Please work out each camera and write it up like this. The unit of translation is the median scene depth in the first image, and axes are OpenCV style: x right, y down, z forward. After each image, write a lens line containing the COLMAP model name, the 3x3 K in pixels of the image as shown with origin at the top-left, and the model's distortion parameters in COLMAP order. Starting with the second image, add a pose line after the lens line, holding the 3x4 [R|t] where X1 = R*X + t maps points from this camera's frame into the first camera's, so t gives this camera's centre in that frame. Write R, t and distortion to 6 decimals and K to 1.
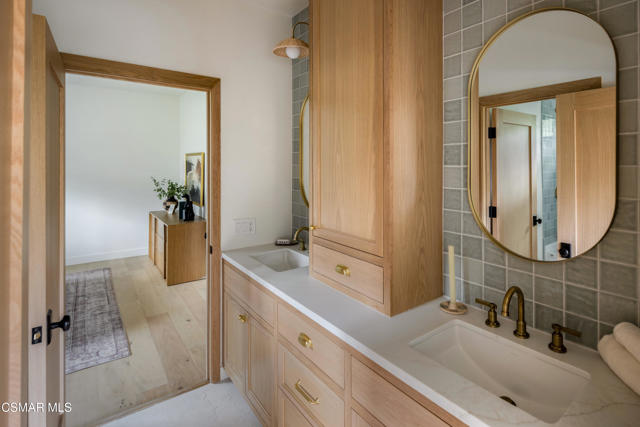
lens RADIAL K [[309.7, 0, 318.7], [0, 309.7, 159.0], [0, 0, 1]] dist [-0.001872, -0.001195]
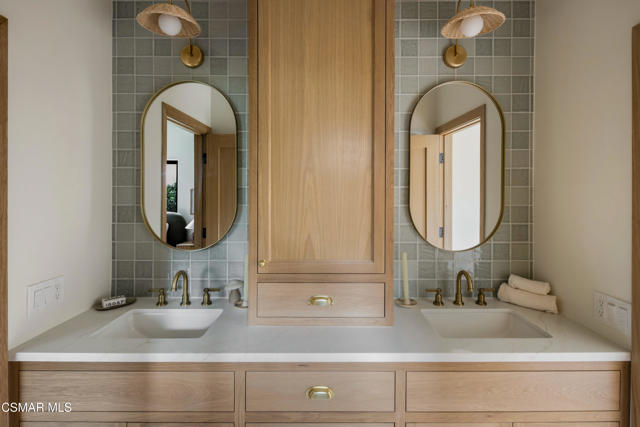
lens RADIAL K [[313.9, 0, 319.4], [0, 313.9, 187.7], [0, 0, 1]] dist [0.000278, 0.000003]
pose [[0.628480, -0.002289, 0.777823, -0.756379], [-0.014203, 0.999795, 0.014418, 0.012114], [-0.777696, -0.020109, 0.628319, 0.499980]]
